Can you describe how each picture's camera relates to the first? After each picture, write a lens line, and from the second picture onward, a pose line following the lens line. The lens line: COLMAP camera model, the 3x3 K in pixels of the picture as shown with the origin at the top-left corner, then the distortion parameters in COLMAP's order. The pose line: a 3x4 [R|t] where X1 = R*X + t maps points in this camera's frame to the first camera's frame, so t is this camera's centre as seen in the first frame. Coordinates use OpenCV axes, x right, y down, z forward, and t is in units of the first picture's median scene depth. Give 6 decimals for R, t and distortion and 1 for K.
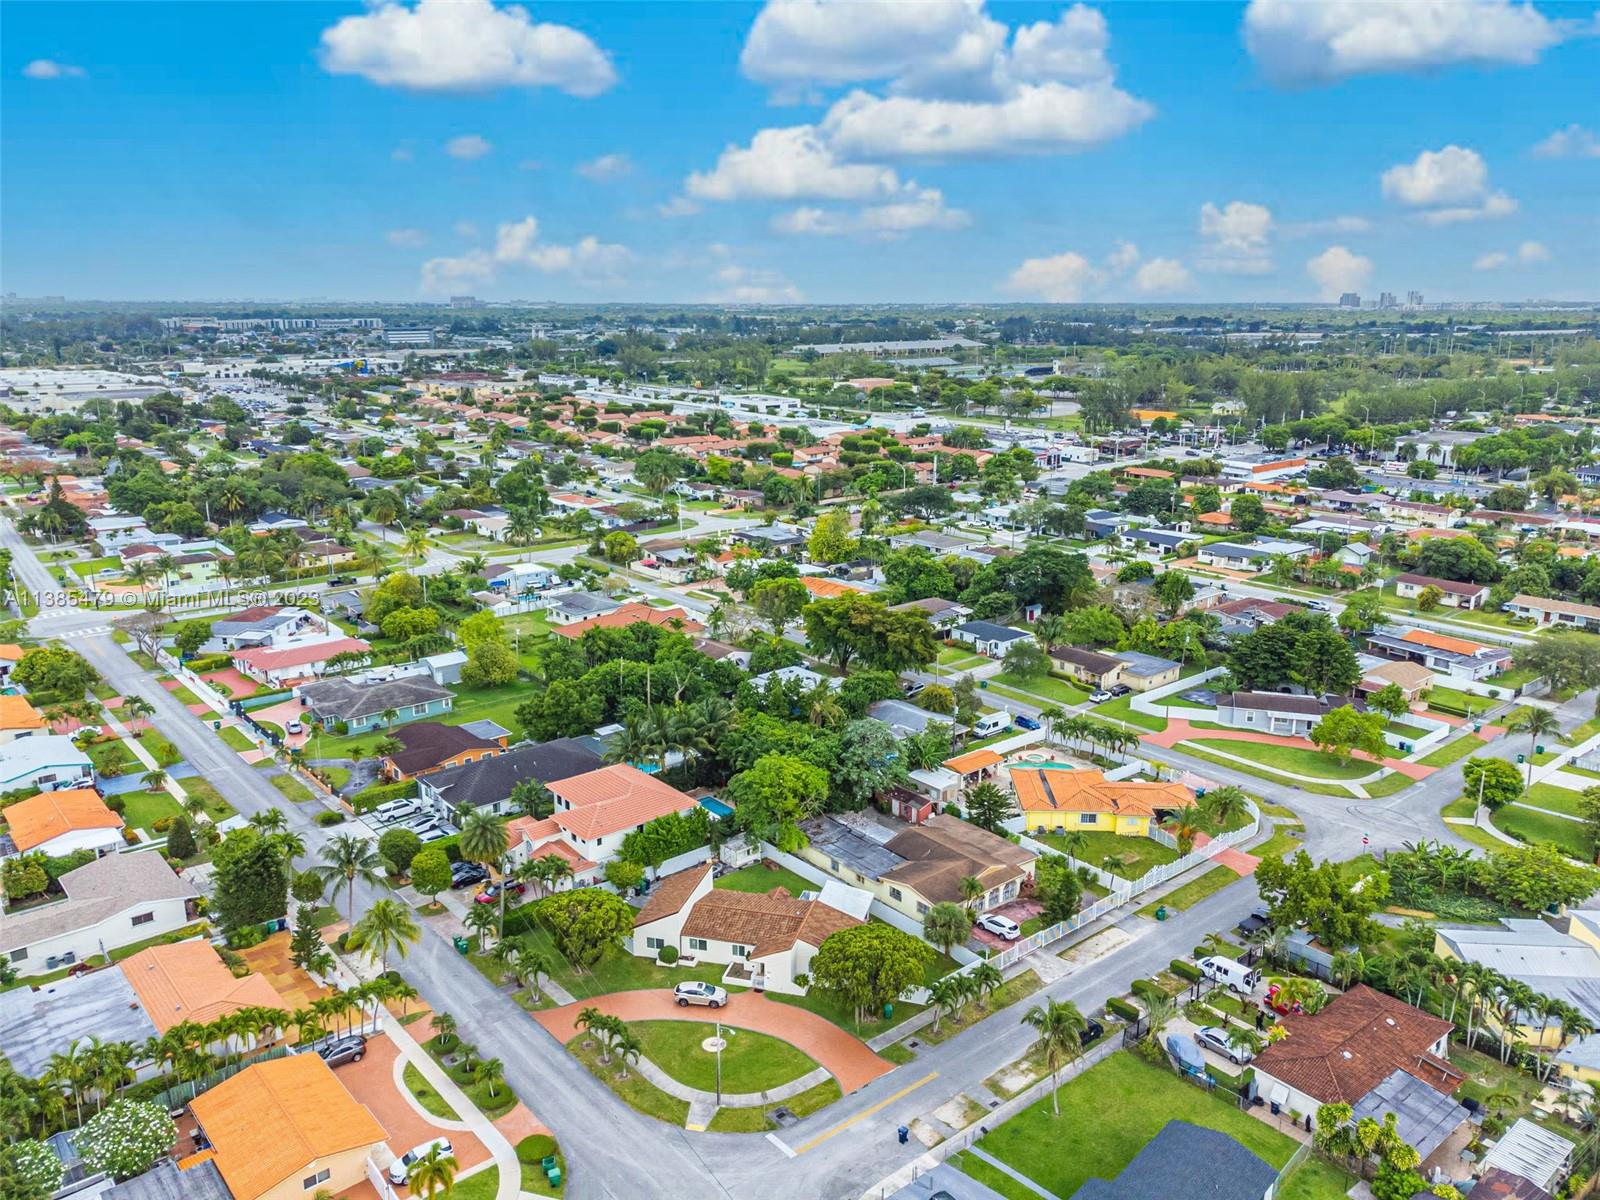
lens RADIAL K [[1217.3, 0, 778.2], [0, 1217.3, 598.4], [0, 0, 1]] dist [0.021347, 0.006570]
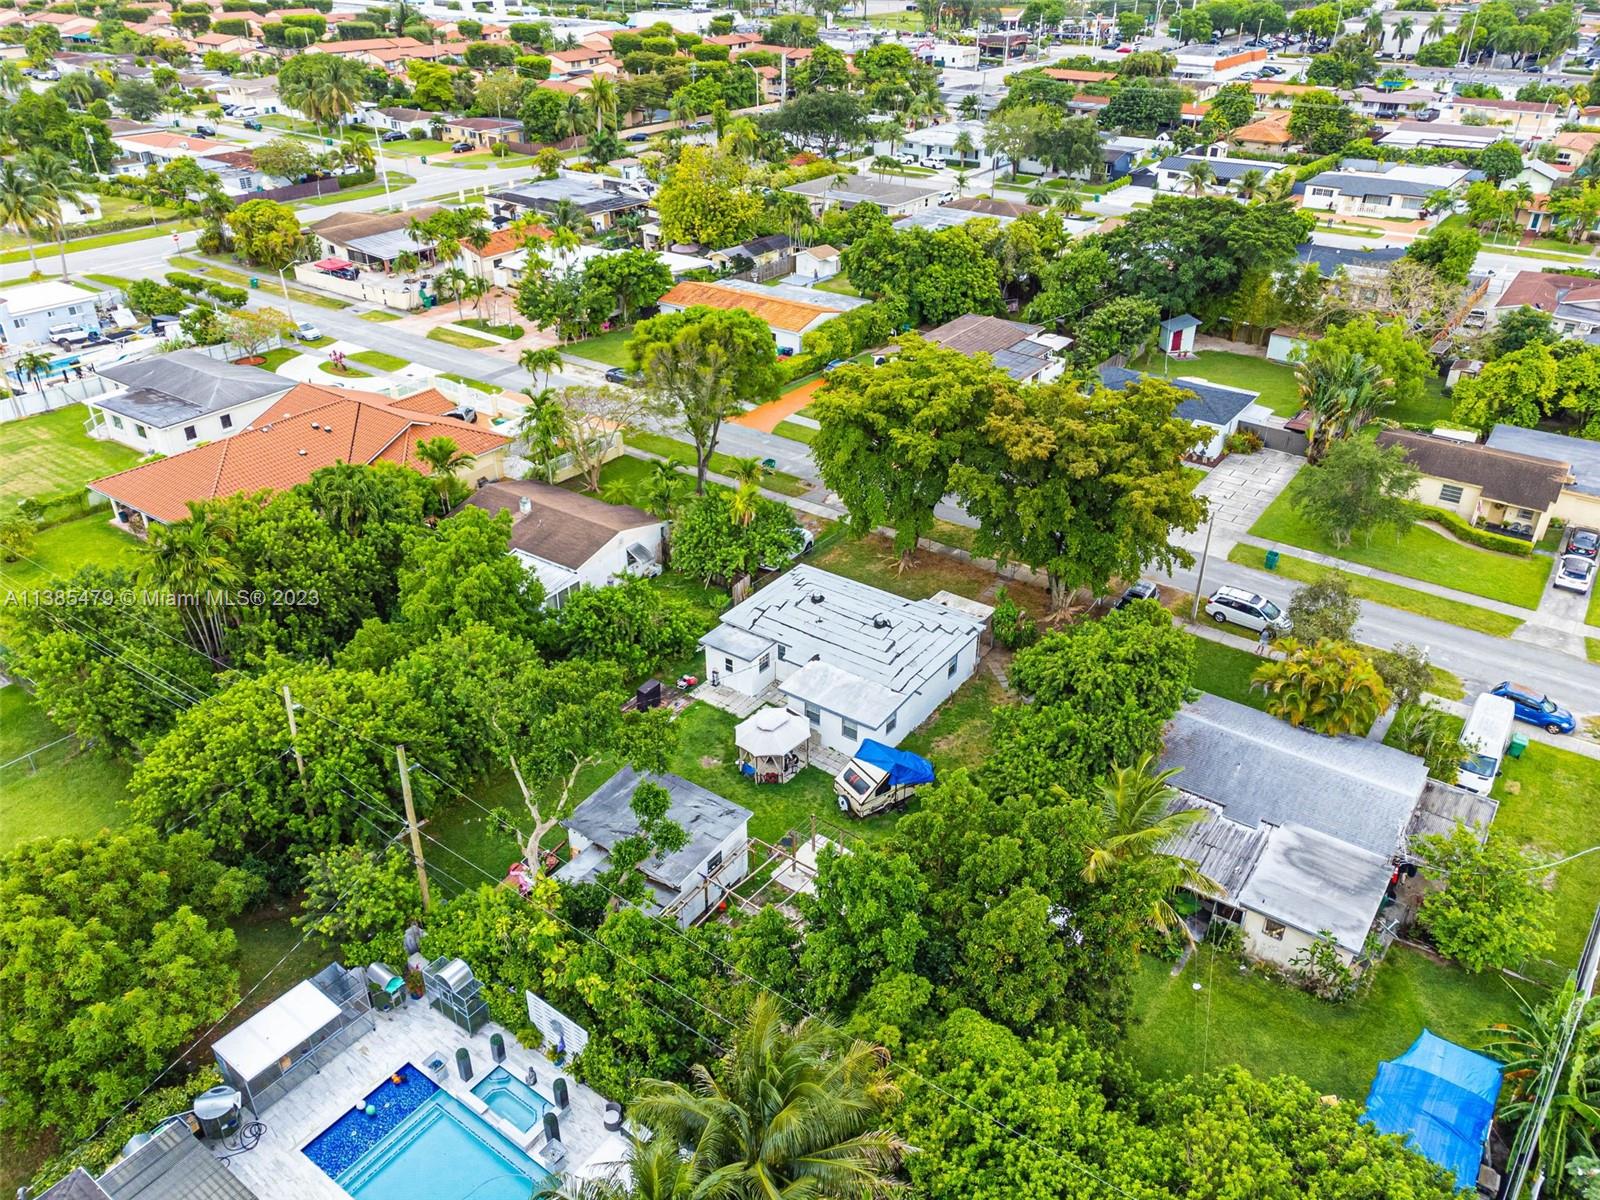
lens RADIAL K [[1217.3, 0, 778.2], [0, 1217.3, 598.4], [0, 0, 1]] dist [0.021347, 0.006570]
pose [[0.972076, -0.114084, 0.205069, -0.042287], [0.055665, 0.961032, 0.270776, -0.020440], [-0.227968, -0.251799, 0.940546, 0.401990]]
